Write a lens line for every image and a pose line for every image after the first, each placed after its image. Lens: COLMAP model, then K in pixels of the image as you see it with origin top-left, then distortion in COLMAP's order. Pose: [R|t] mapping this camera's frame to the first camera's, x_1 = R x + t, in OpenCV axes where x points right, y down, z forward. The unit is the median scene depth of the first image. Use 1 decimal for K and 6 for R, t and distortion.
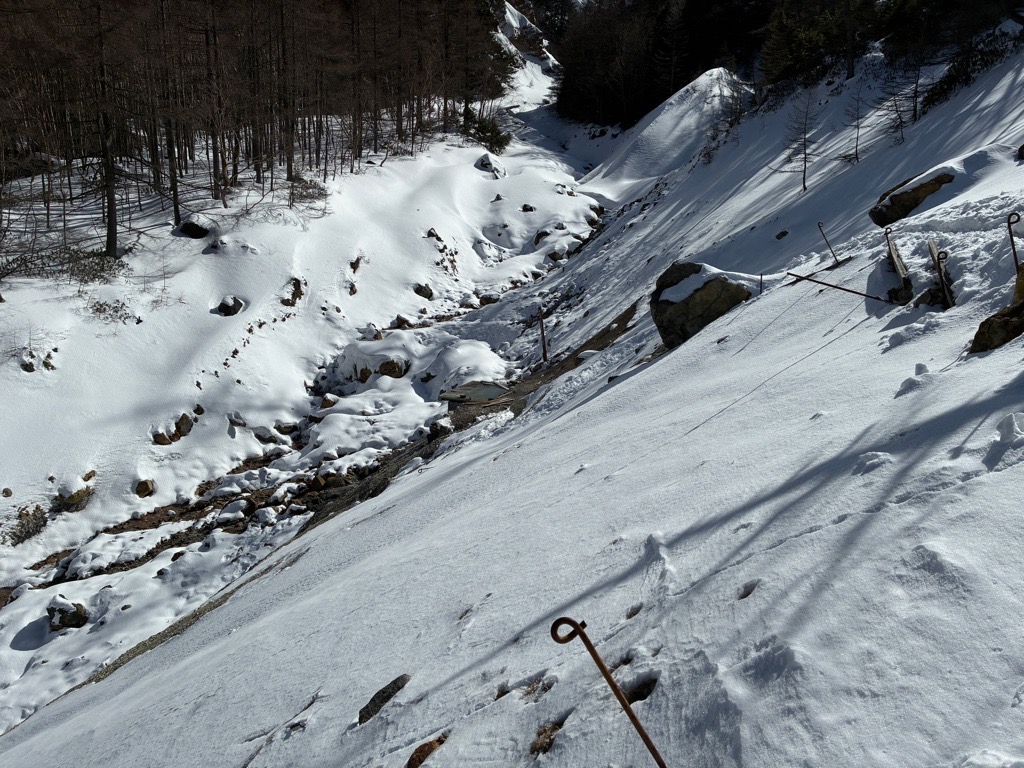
lens RADIAL K [[889.7, 0, 512.0], [0, 889.7, 384.0], [0, 0, 1]] dist [0.009003, 0.000160]
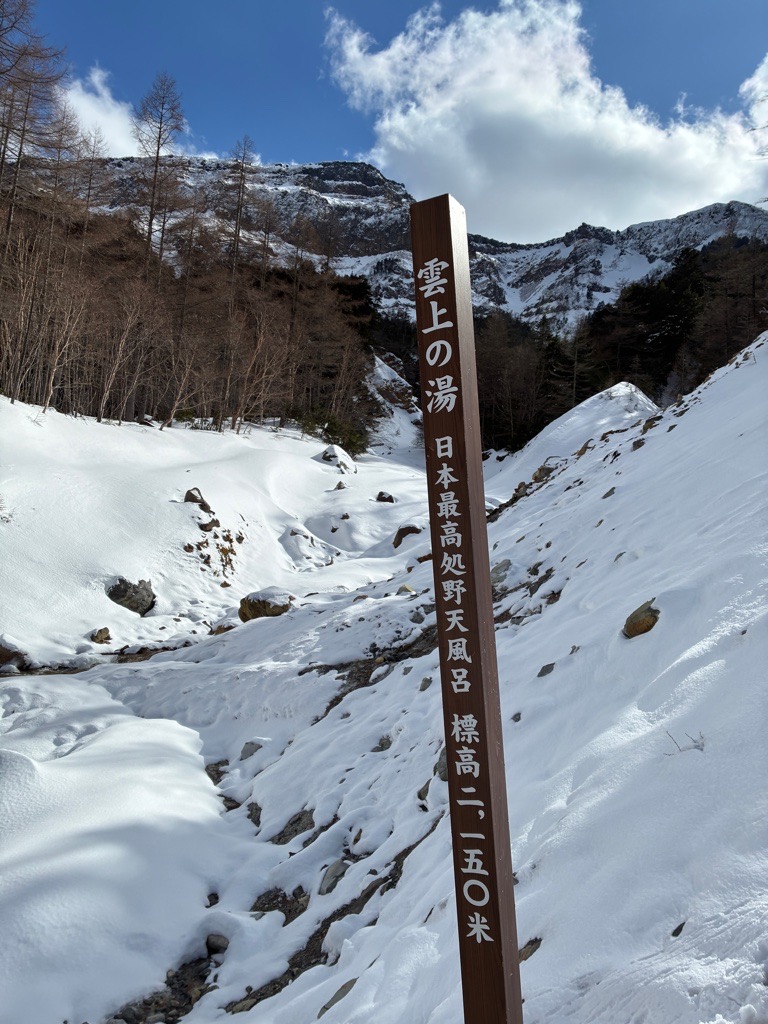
lens RADIAL K [[889.7, 0, 384.0], [0, 889.7, 512.0], [0, 0, 1]] dist [0.009003, 0.000160]
pose [[0.998505, 0.053994, 0.008460, 0.013932], [-0.049733, 0.961854, -0.269006, -0.027910], [-0.022662, 0.268183, 0.963101, 0.479121]]
